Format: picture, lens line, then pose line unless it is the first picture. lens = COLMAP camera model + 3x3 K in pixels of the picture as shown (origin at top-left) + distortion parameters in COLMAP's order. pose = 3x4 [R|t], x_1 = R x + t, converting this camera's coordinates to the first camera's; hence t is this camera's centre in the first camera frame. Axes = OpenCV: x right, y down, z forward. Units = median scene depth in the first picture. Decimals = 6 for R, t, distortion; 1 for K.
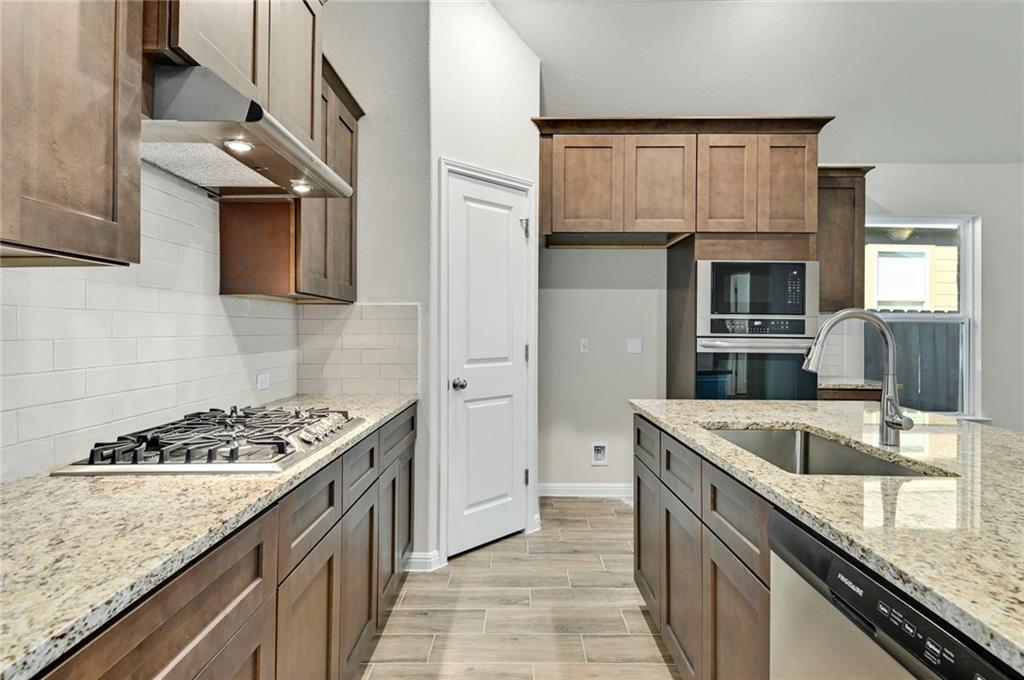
lens RADIAL K [[542.9, 0, 499.9], [0, 542.9, 329.9], [0, 0, 1]] dist [-0.022695, -0.001218]
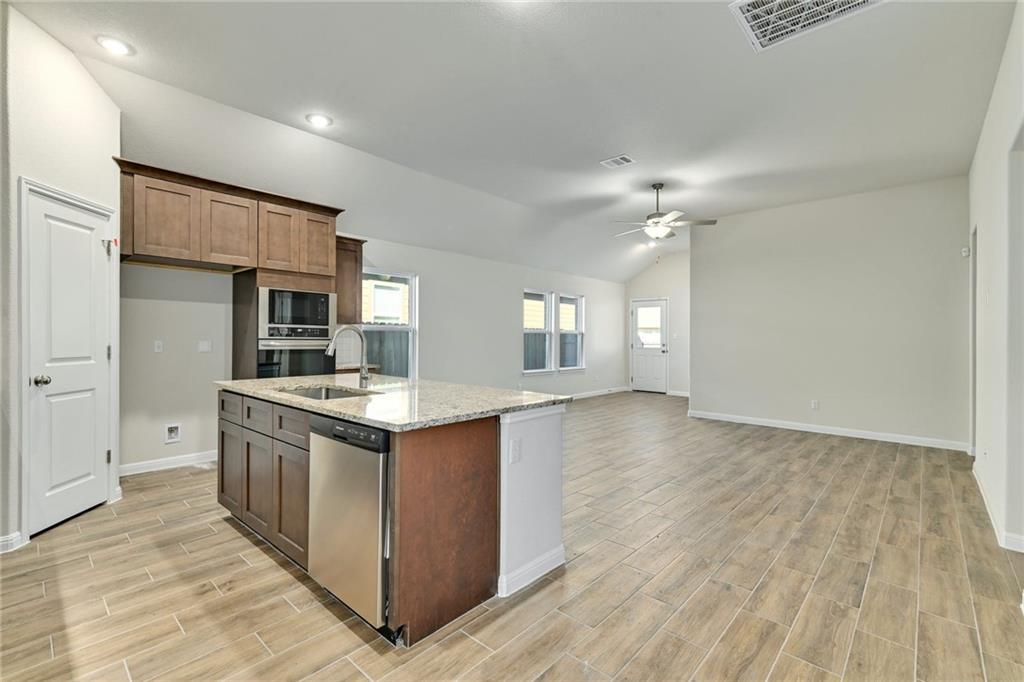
lens RADIAL K [[457.1, 0, 498.6], [0, 457.1, 340.7], [0, 0, 1]] dist [0.012266, -0.005502]
pose [[0.648750, -0.005304, 0.760983, -0.164639], [-0.004148, 0.999936, 0.010506, 0.001927], [-0.760990, -0.009972, 0.648687, -0.311897]]
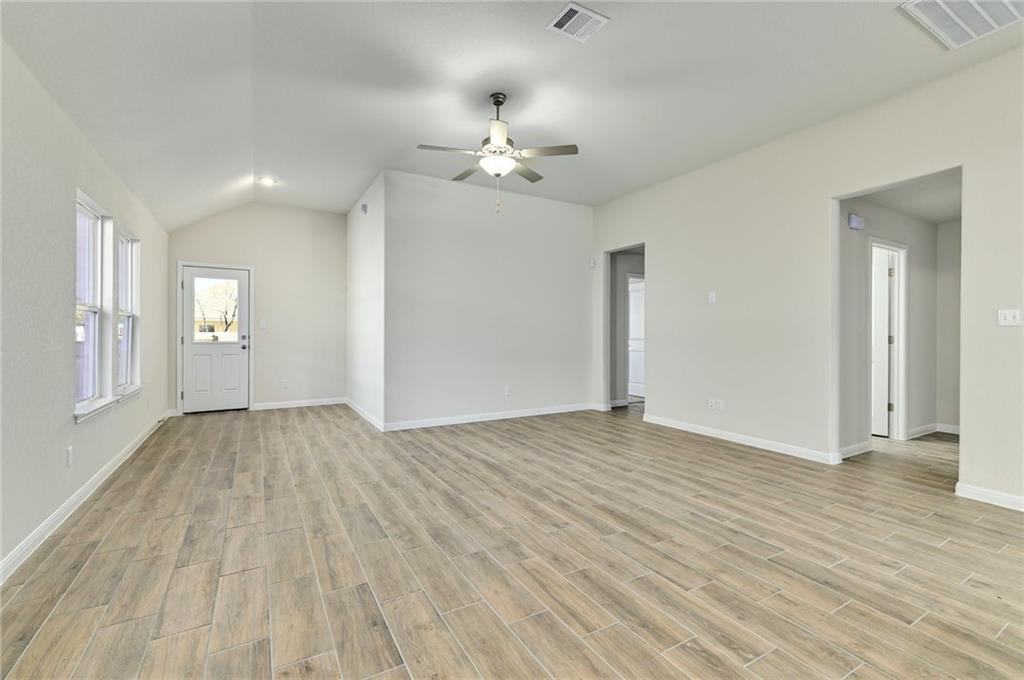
lens RADIAL K [[441.8, 0, 515.2], [0, 441.8, 335.1], [0, 0, 1]] dist [0.018877, -0.000040]
pose [[-0.545606, -0.009973, 0.837983, 0.539108], [-0.004463, 0.999950, 0.008996, 0.025354], [-0.838030, 0.001169, -0.545623, 0.889698]]
